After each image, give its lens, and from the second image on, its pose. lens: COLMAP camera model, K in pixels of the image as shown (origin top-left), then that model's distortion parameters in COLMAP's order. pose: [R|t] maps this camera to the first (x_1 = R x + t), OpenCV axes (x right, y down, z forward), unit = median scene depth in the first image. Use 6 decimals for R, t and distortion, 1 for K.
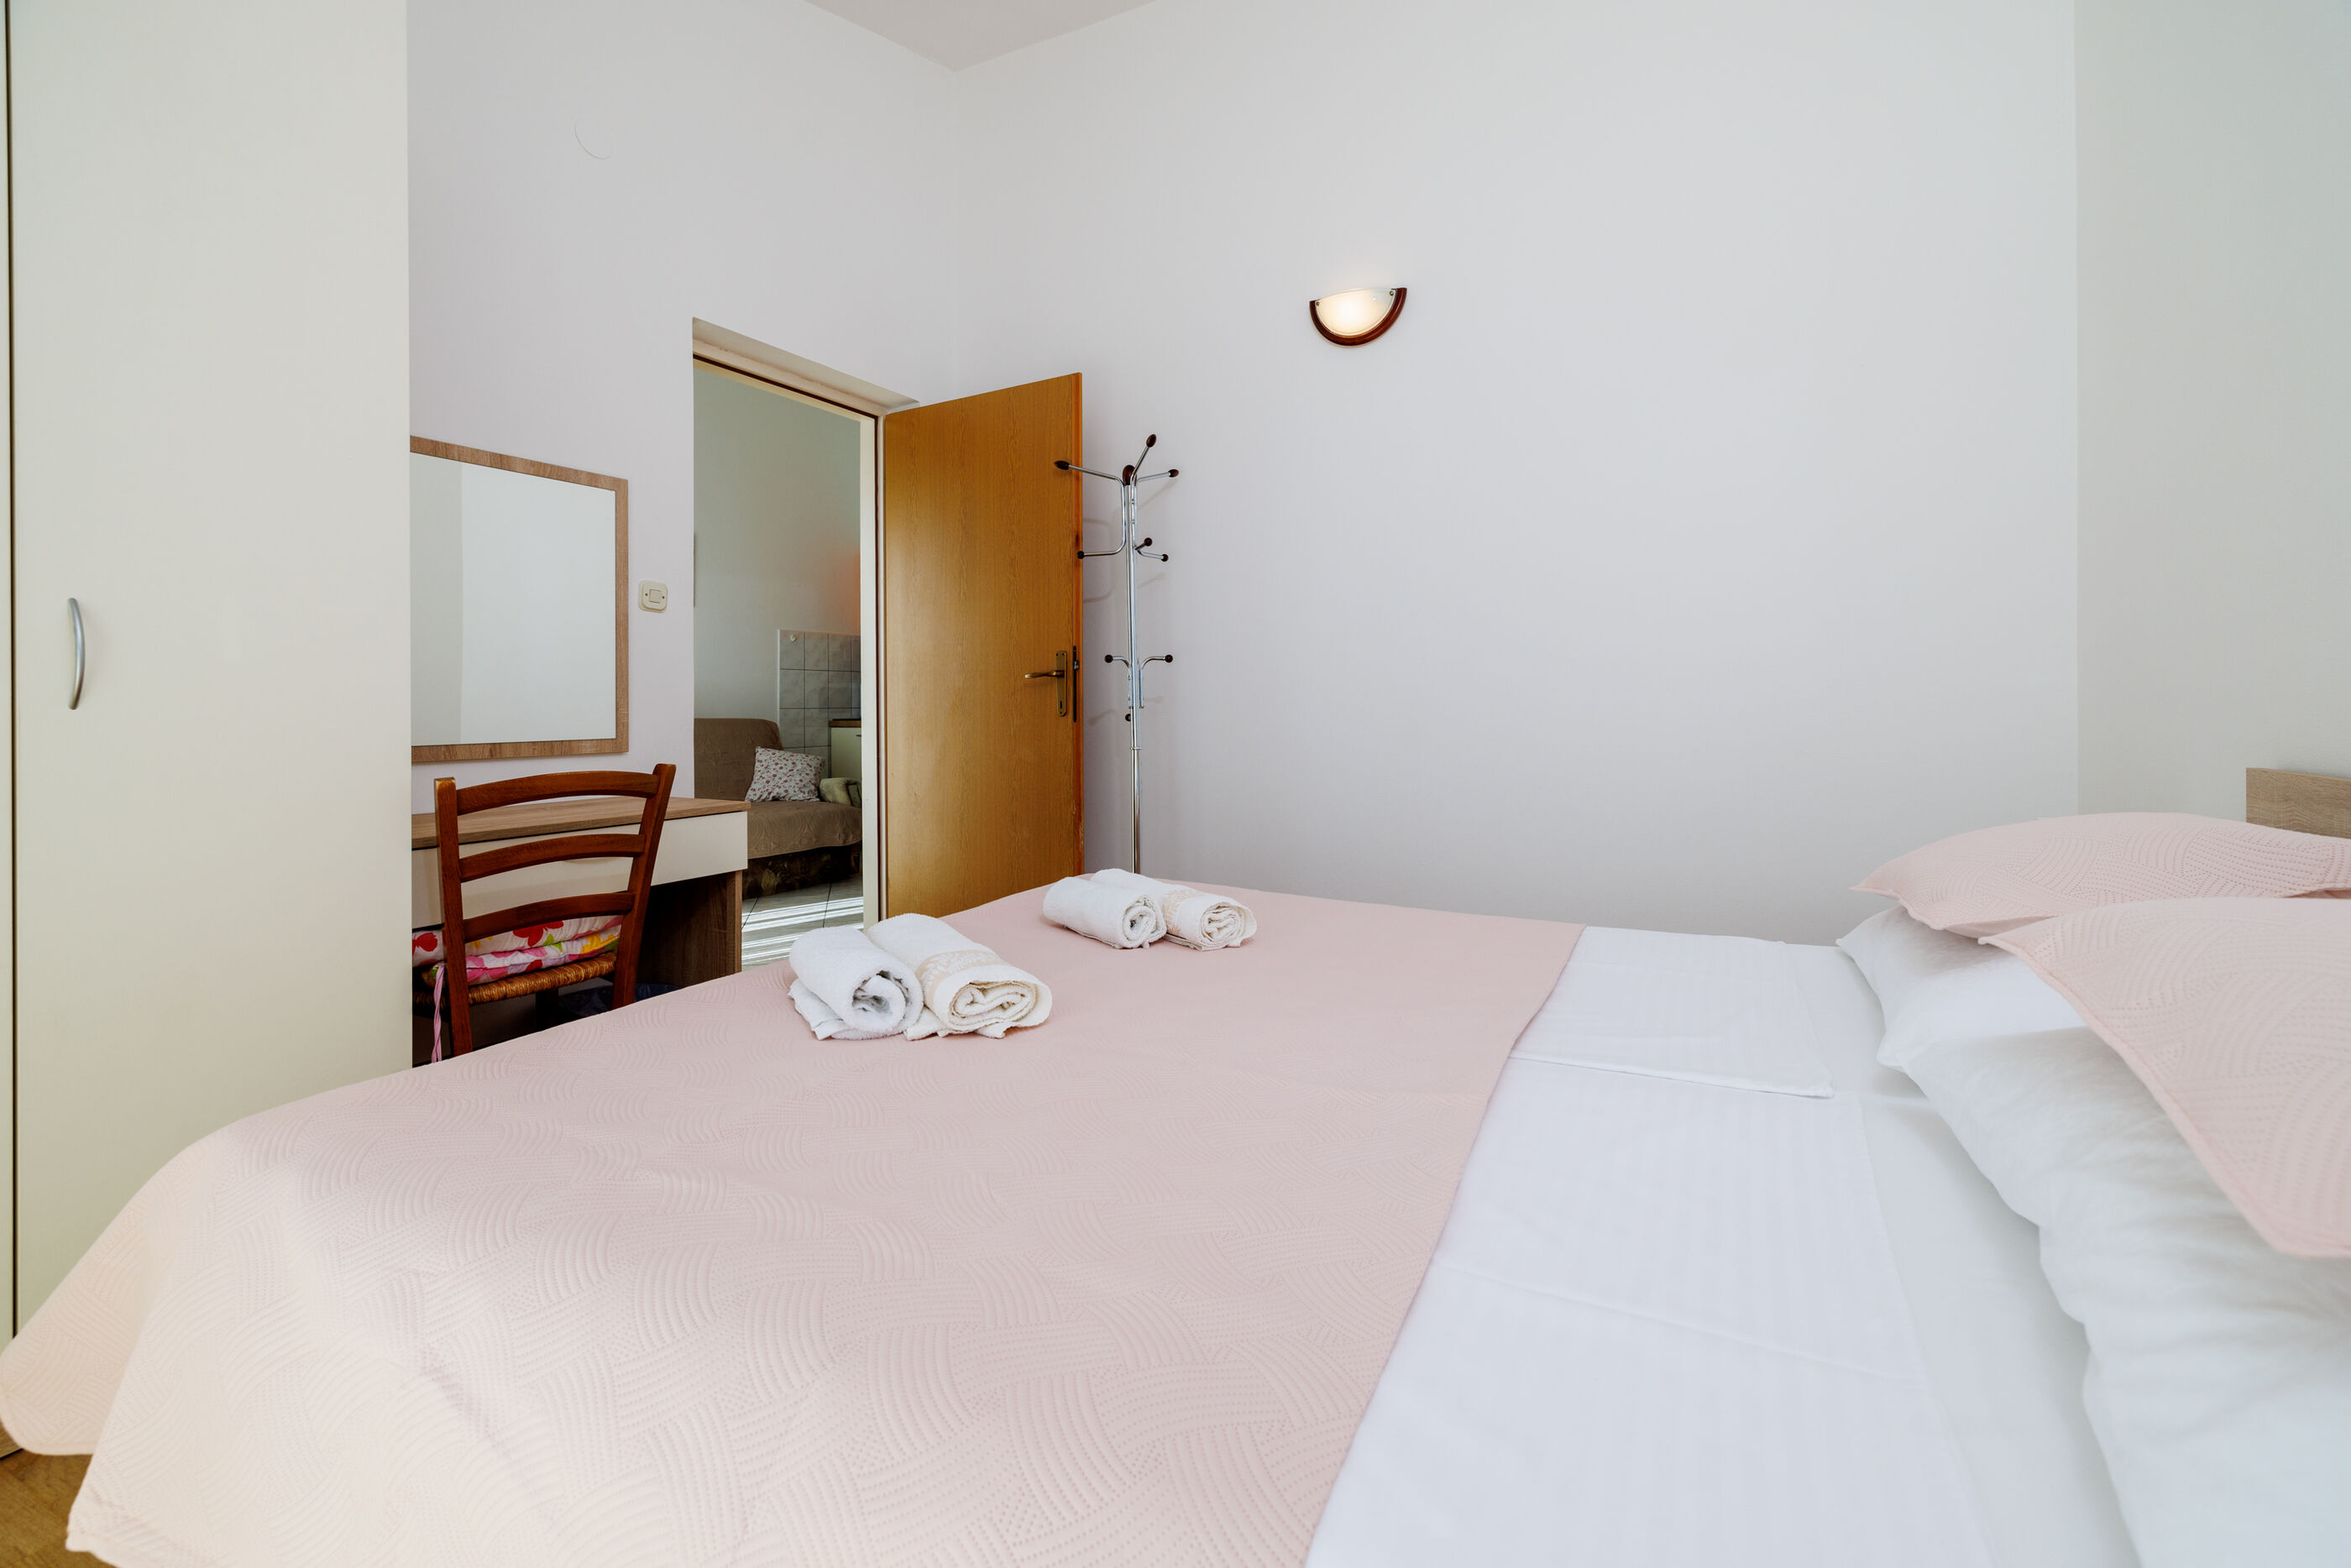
lens RADIAL K [[979.4, 0, 1173.5], [0, 979.4, 707.5], [0, 0, 1]] dist [0.000188, 0.000010]
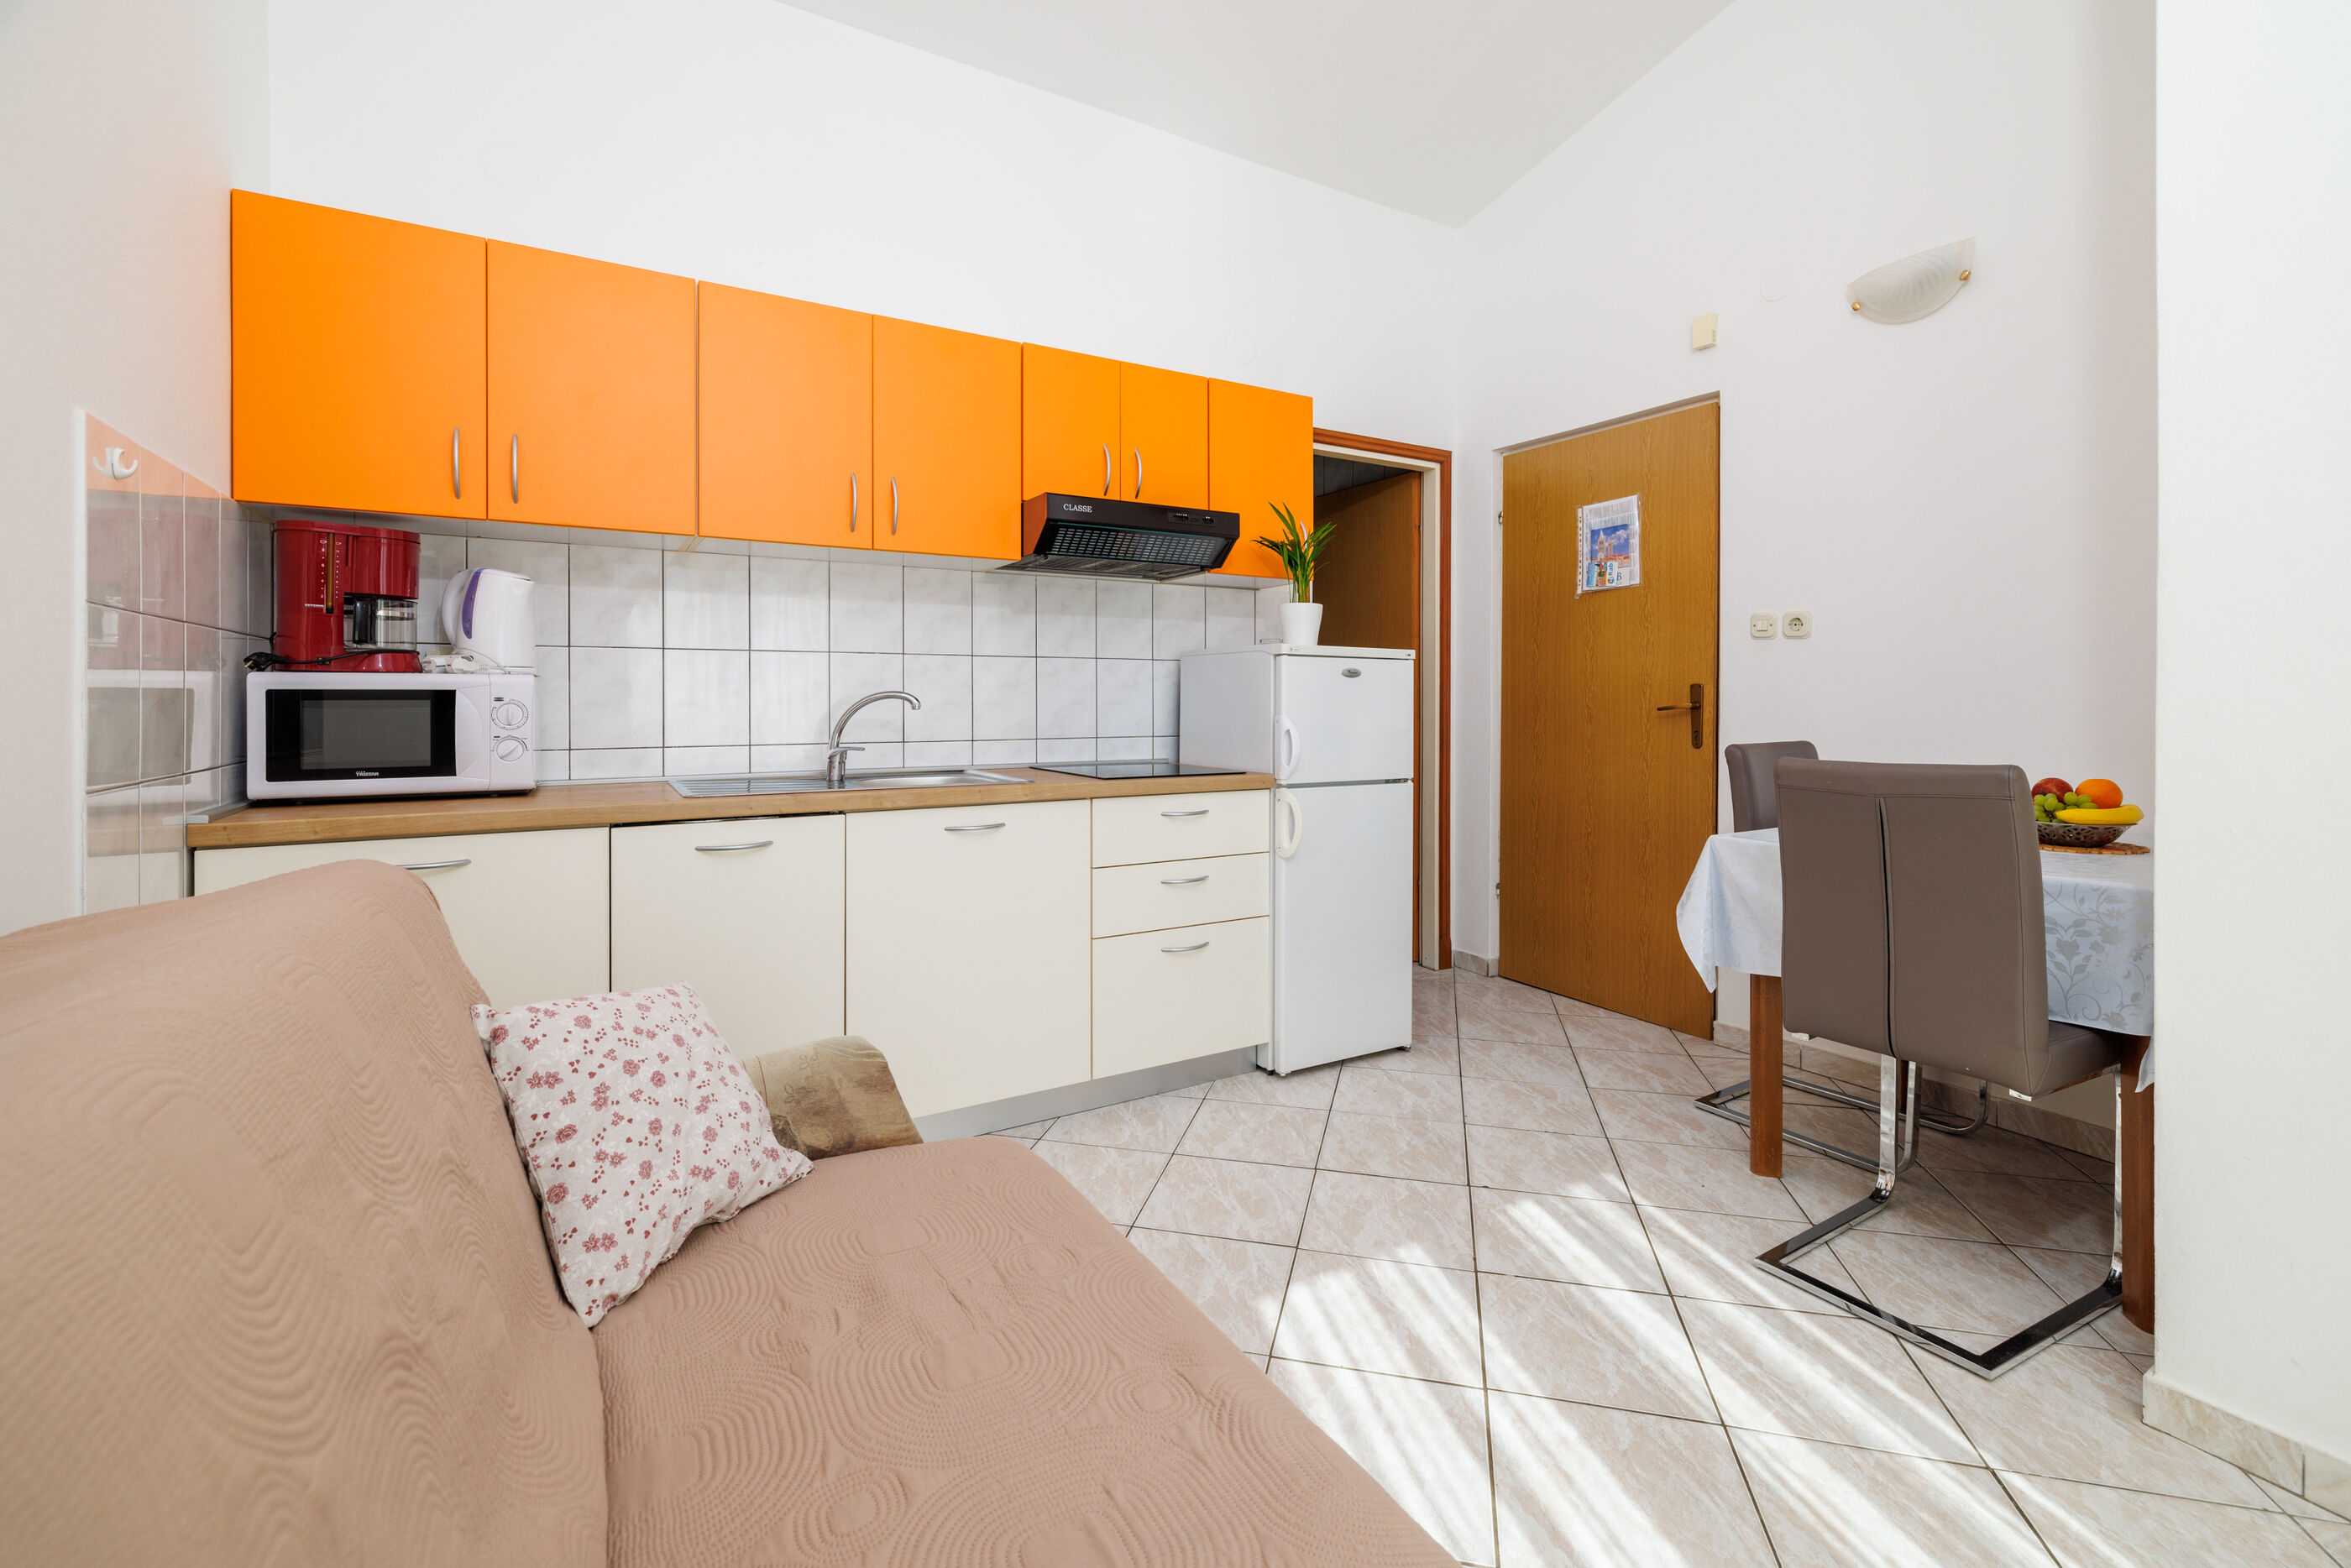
lens RADIAL K [[1022.6, 0, 1180.1], [0, 1022.6, 699.3], [0, 0, 1]] dist [0.000238, -0.000035]
pose [[0.517576, 0.005290, 0.855621, -0.516787], [-0.004458, 0.999984, -0.003486, -0.021272], [-0.855626, -0.002010, 0.517591, 0.759959]]
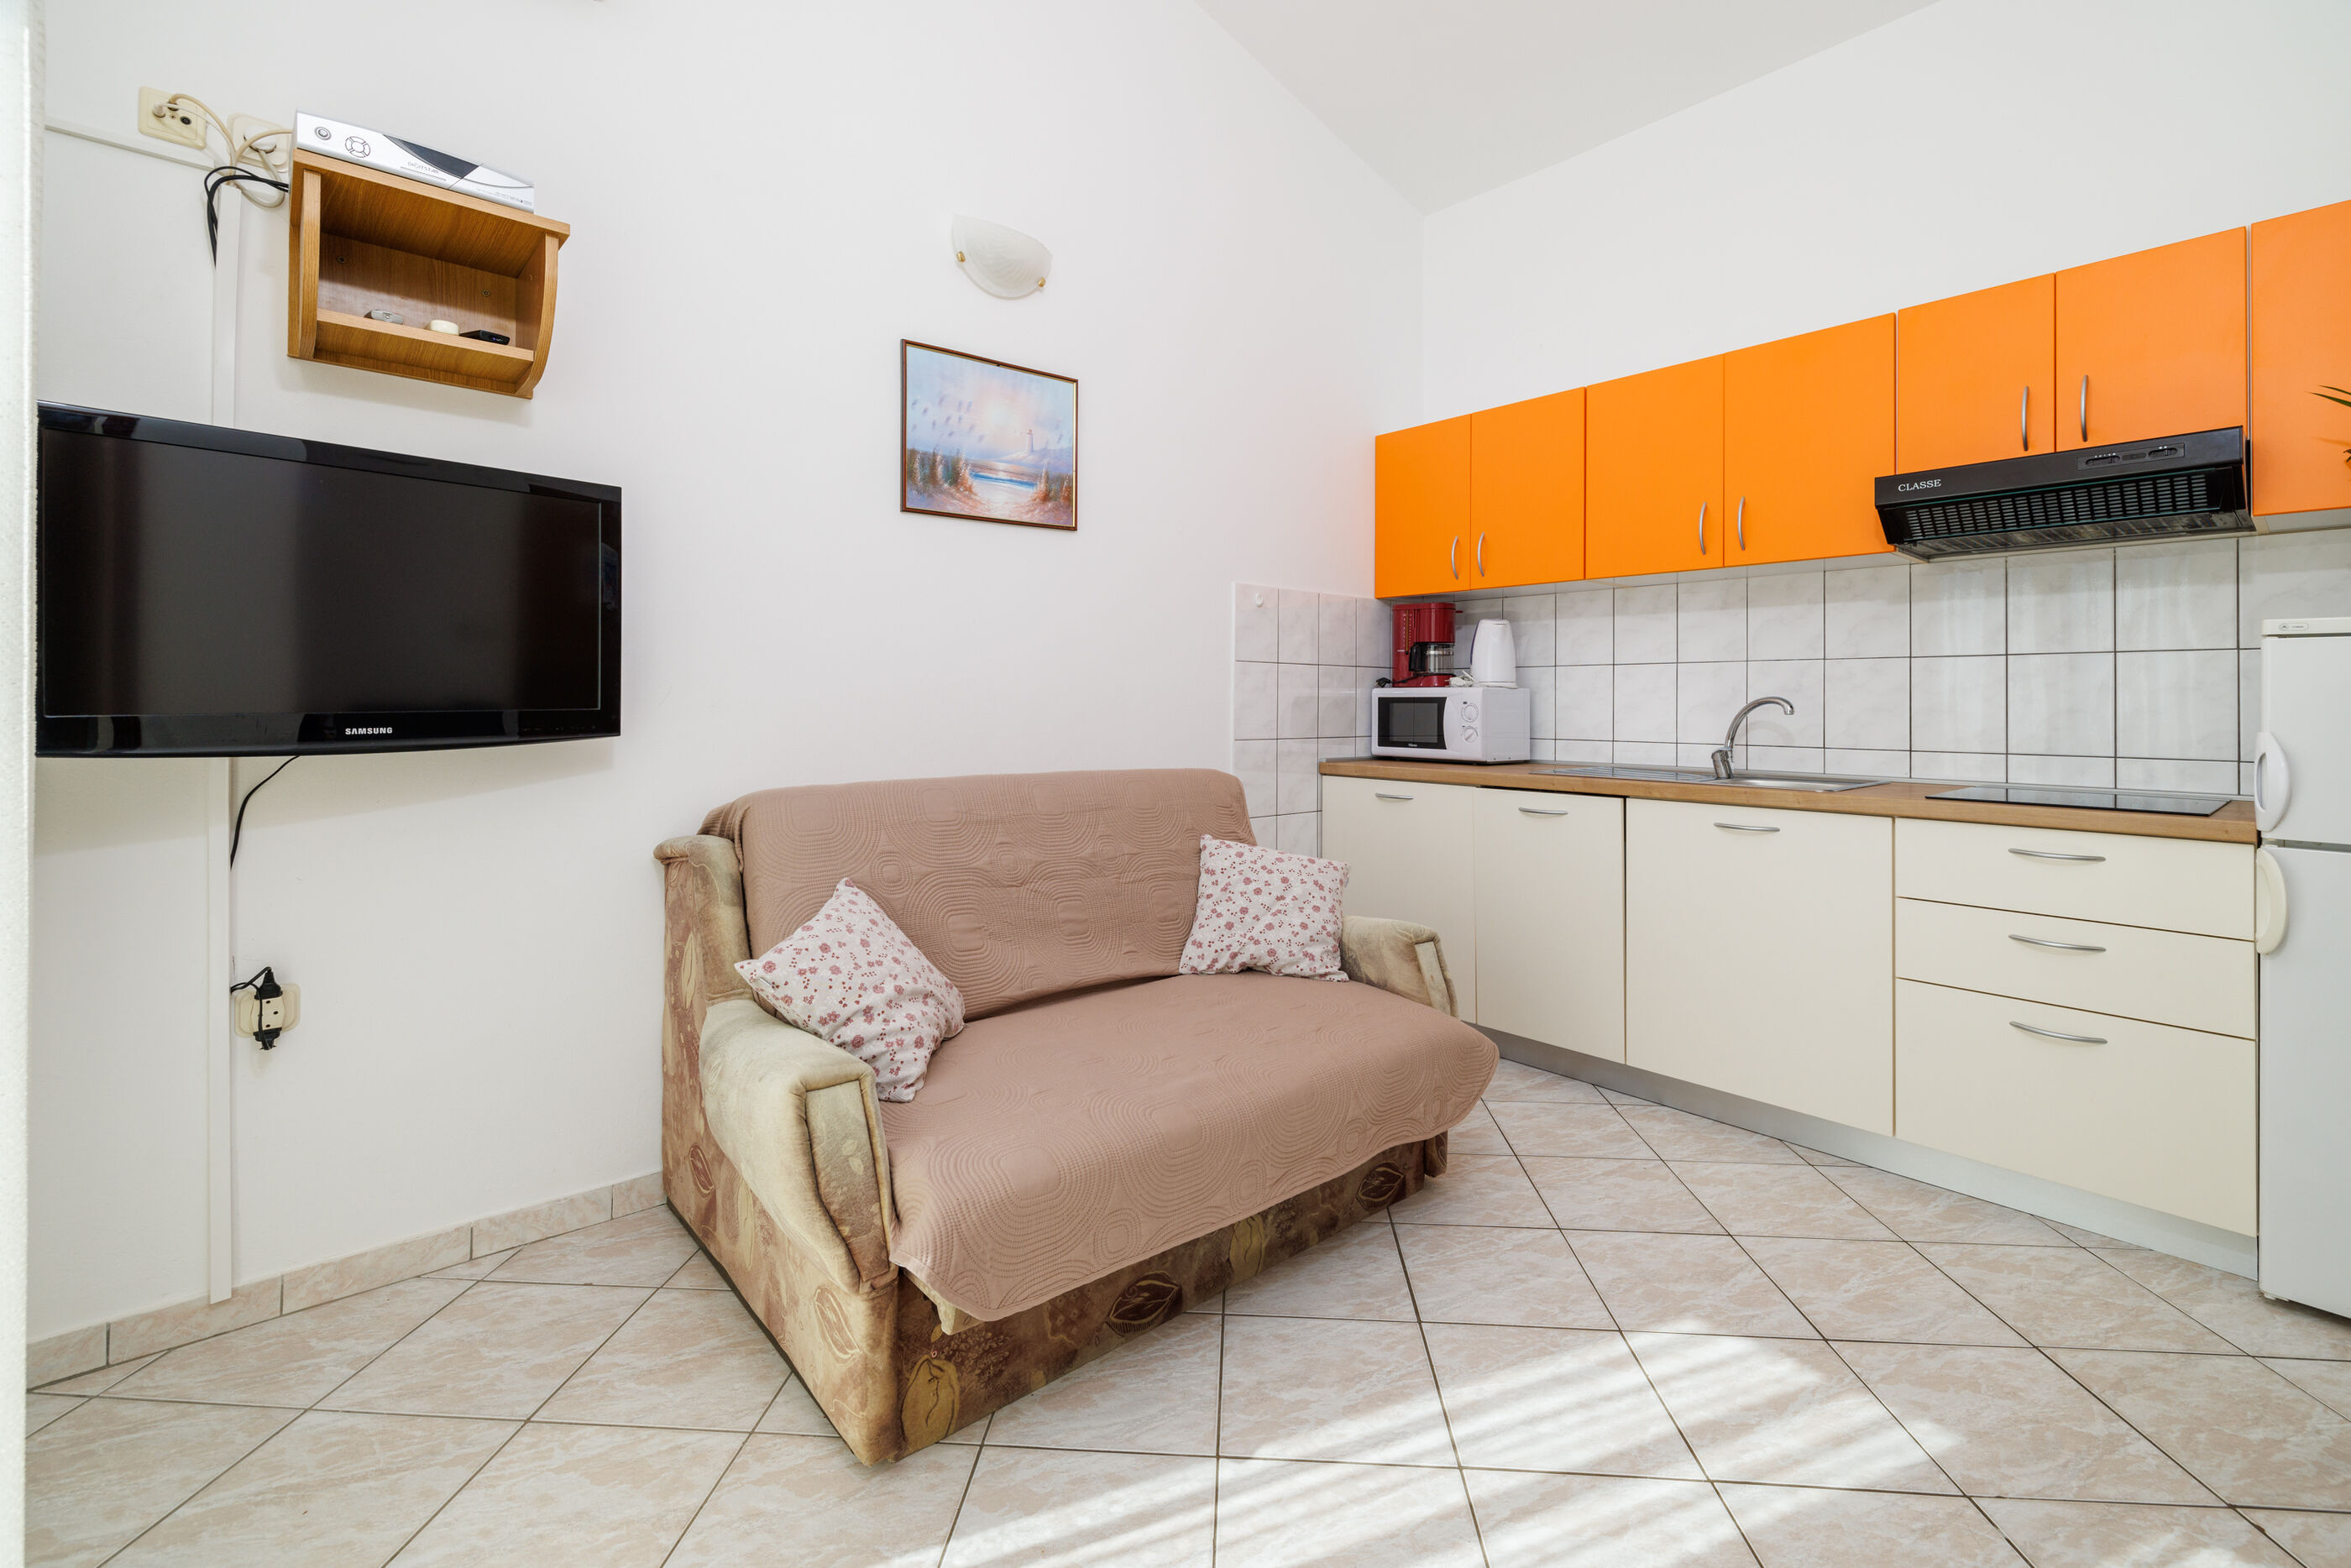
lens RADIAL K [[1017.0, 0, 1171.8], [0, 1017.0, 693.6], [0, 0, 1]] dist [0.002183, 0.000330]
pose [[0.929027, 0.007599, -0.369933, -0.263546], [-0.010526, 0.999927, -0.005894, -0.021706], [0.369861, 0.009370, 0.929040, 0.553023]]
